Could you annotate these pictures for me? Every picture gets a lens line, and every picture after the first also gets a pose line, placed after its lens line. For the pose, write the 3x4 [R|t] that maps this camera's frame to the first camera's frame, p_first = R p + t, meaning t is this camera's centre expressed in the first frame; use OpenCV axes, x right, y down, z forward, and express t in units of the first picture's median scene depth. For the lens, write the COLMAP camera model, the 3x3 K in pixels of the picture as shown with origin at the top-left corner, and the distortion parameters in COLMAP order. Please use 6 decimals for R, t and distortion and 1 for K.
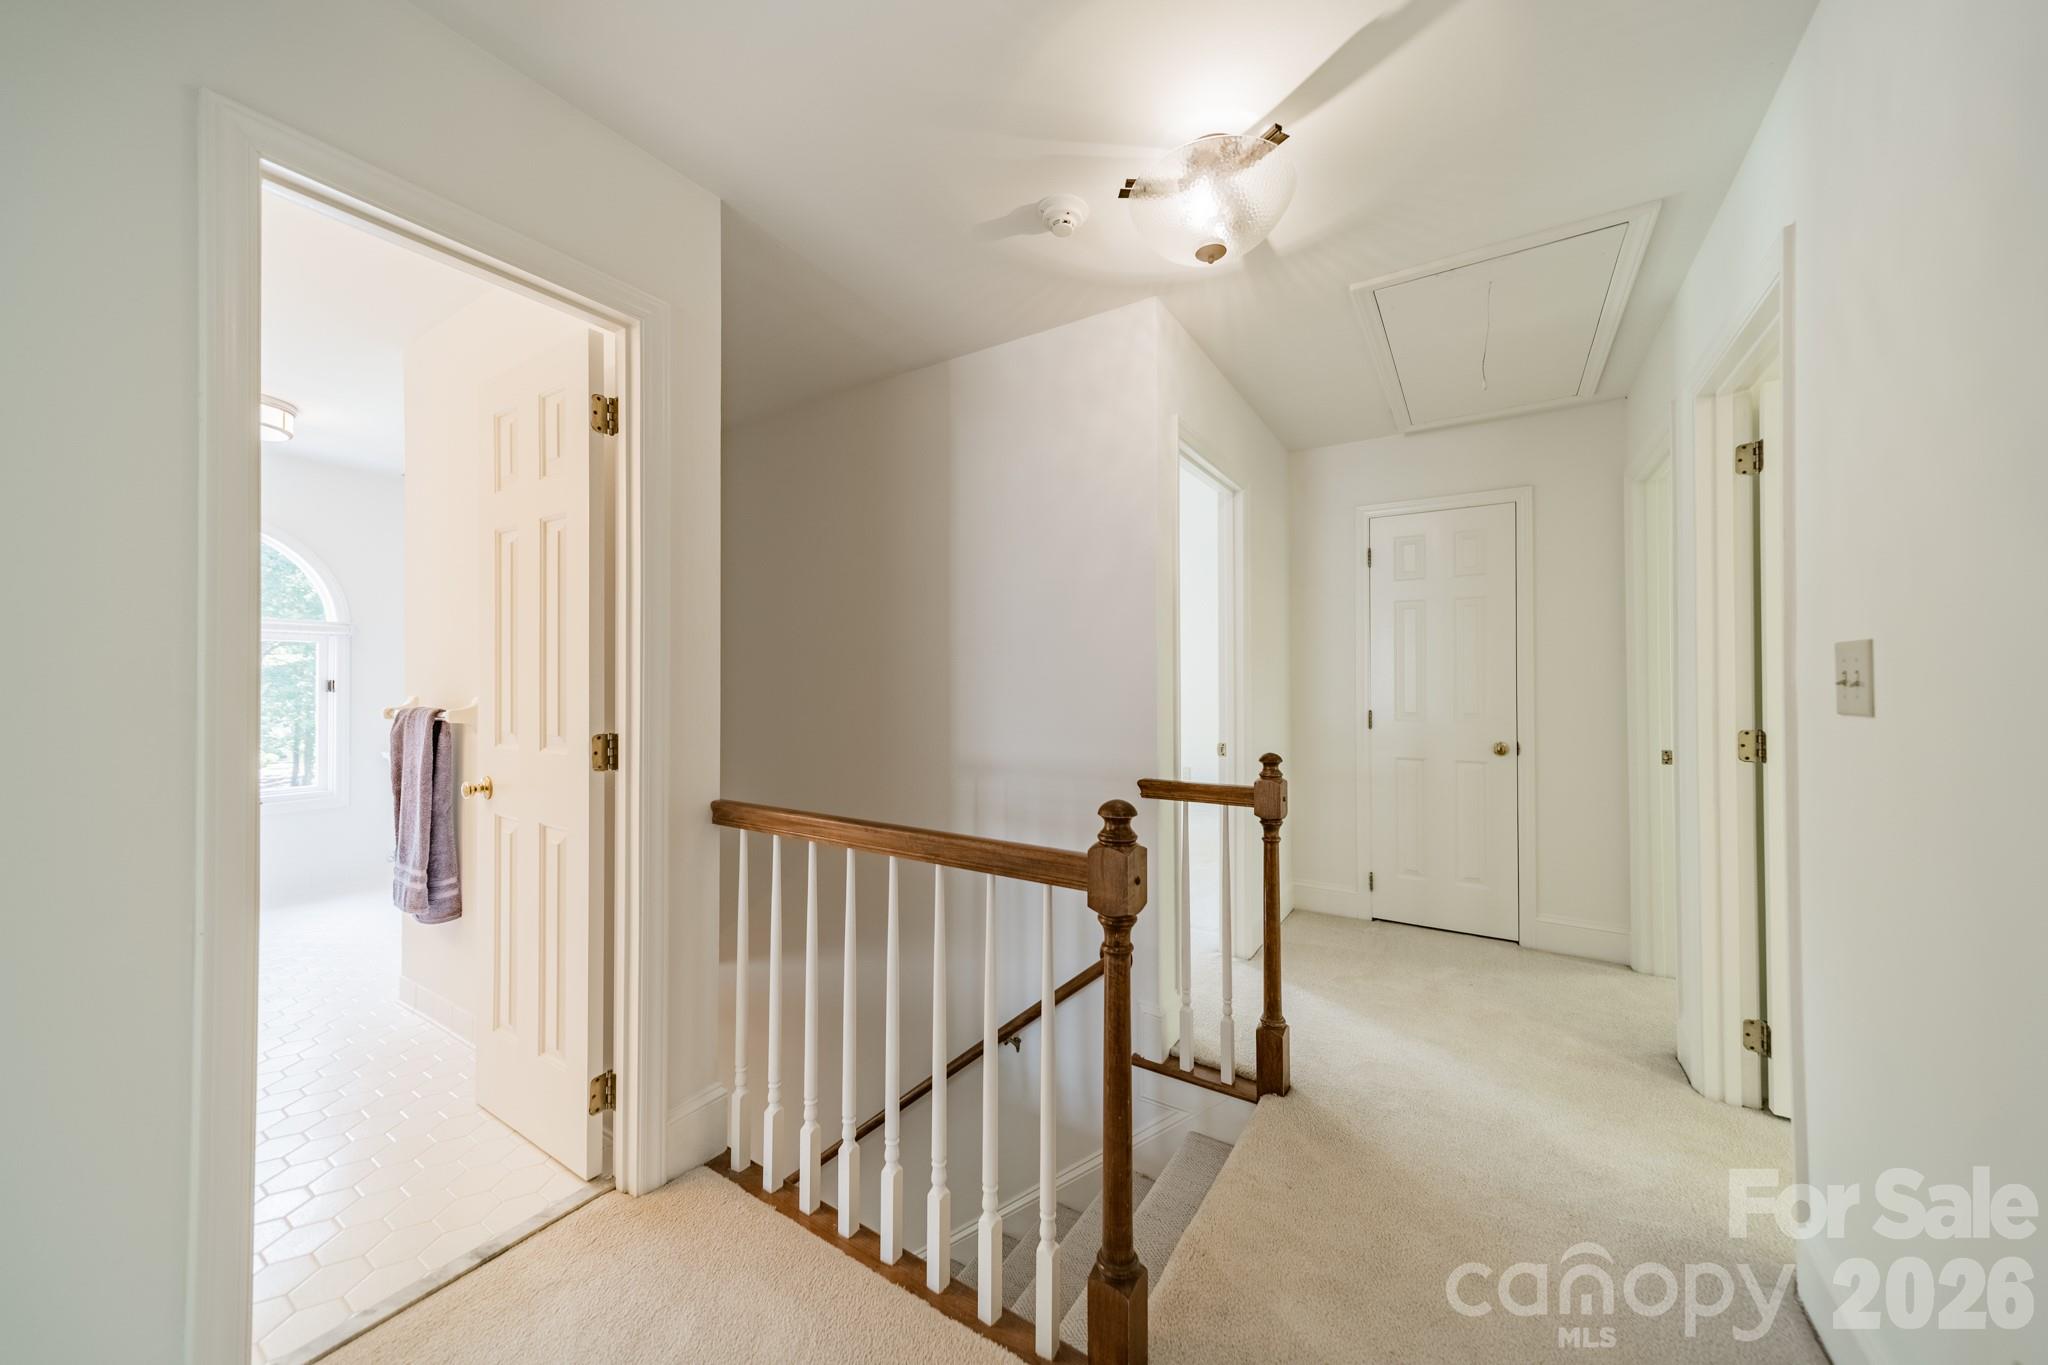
lens RADIAL K [[718.2, 0, 1027.1], [0, 718.2, 679.1], [0, 0, 1]] dist [0.007444, 0.000253]
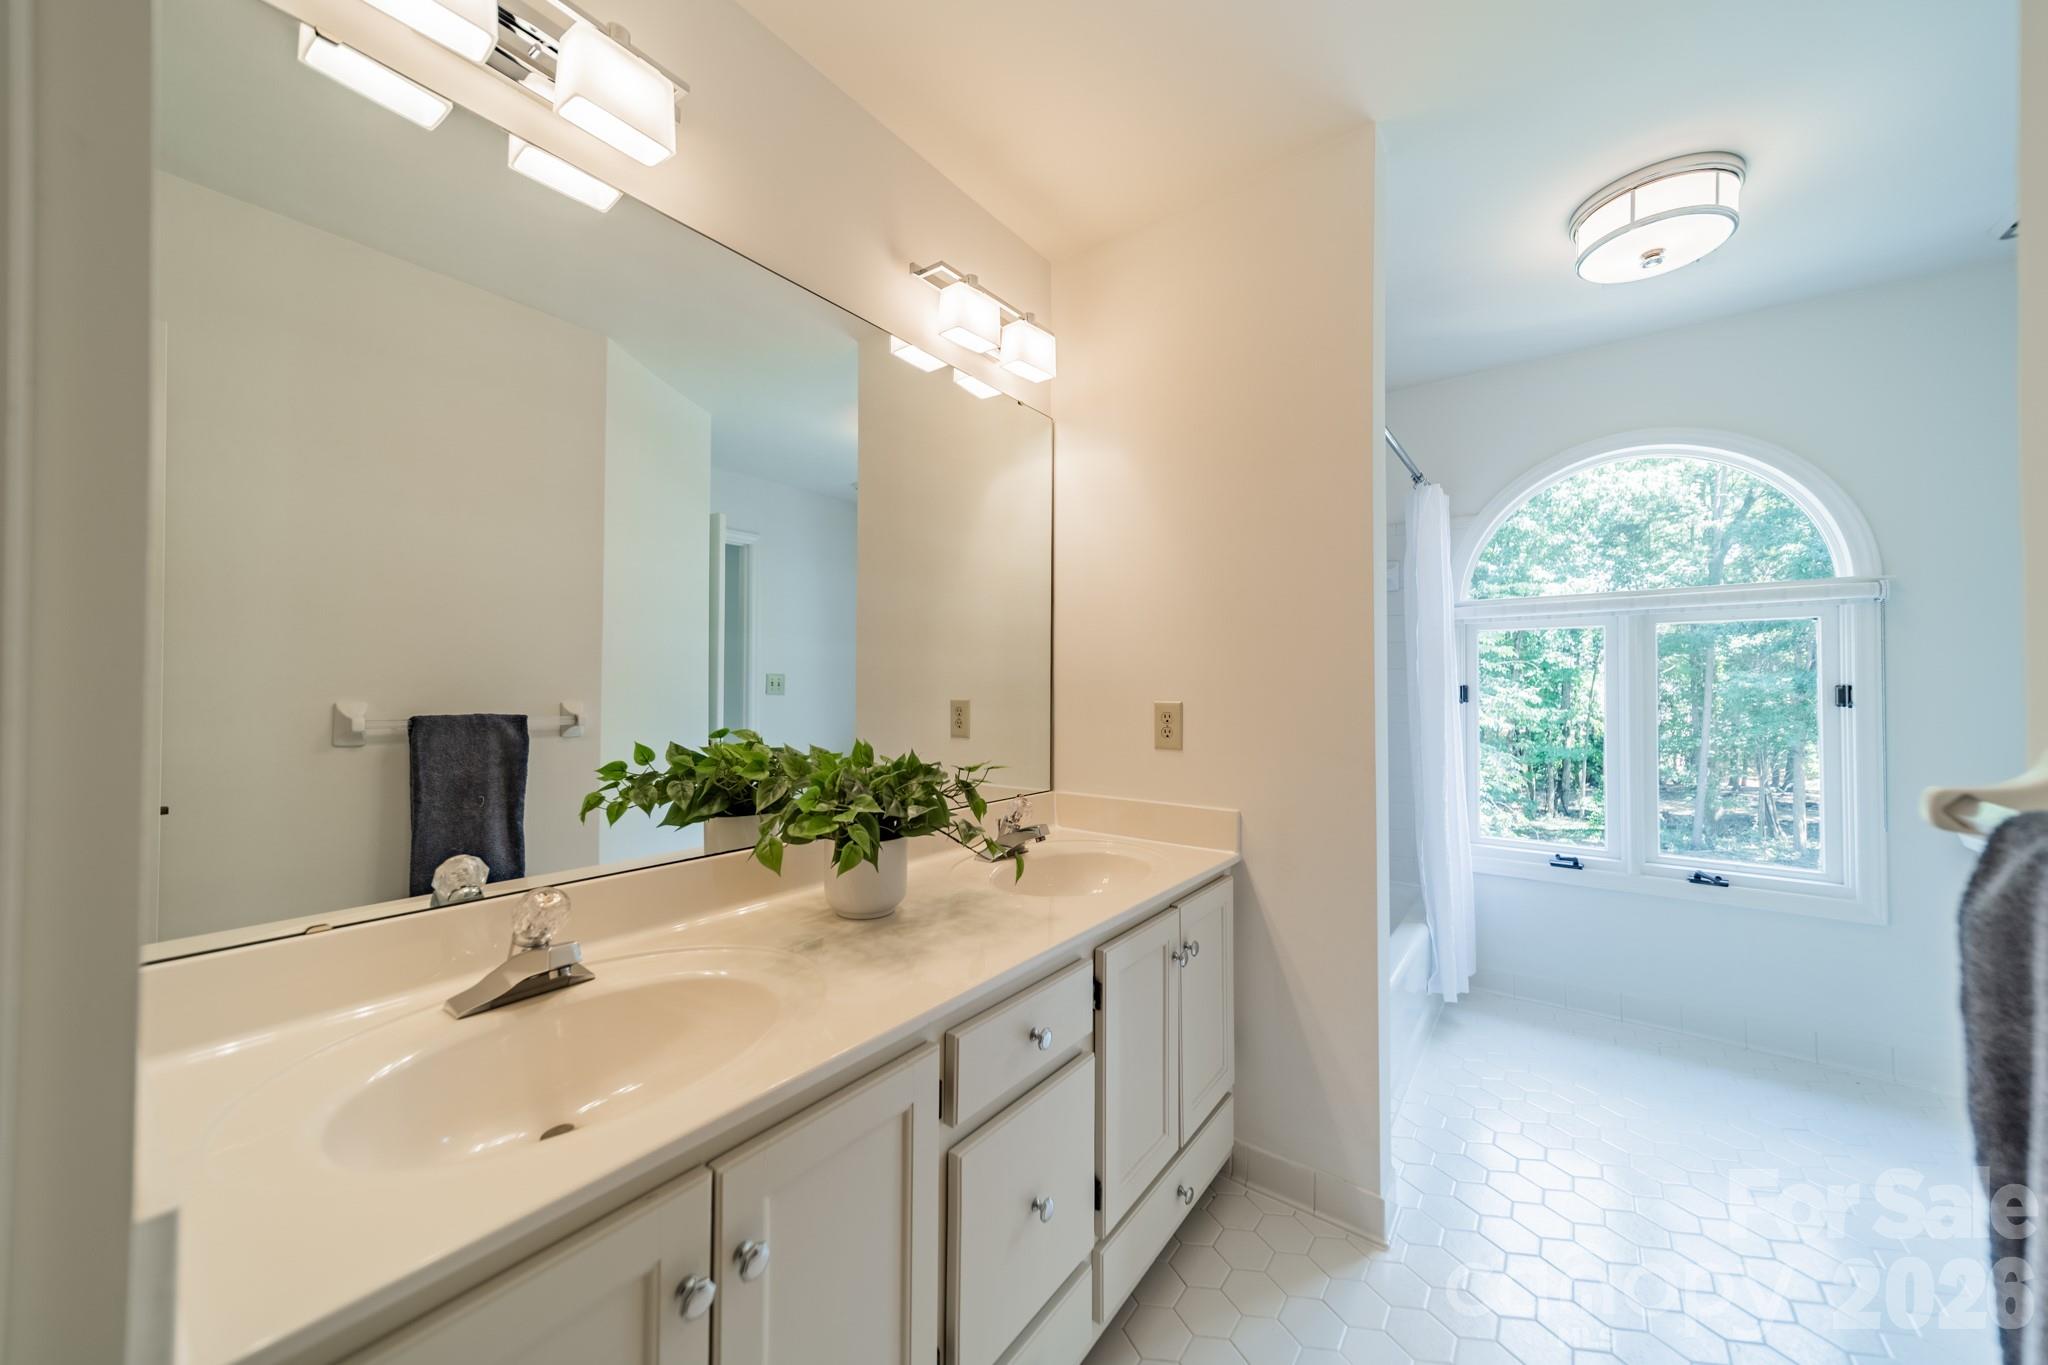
lens RADIAL K [[718.2, 0, 1027.1], [0, 718.2, 679.1], [0, 0, 1]] dist [0.007444, 0.000253]
pose [[-0.078333, -0.013867, -0.996831, -0.384691], [0.005062, 0.999885, -0.014307, 0.001425], [0.996914, -0.006167, -0.078254, 0.444194]]
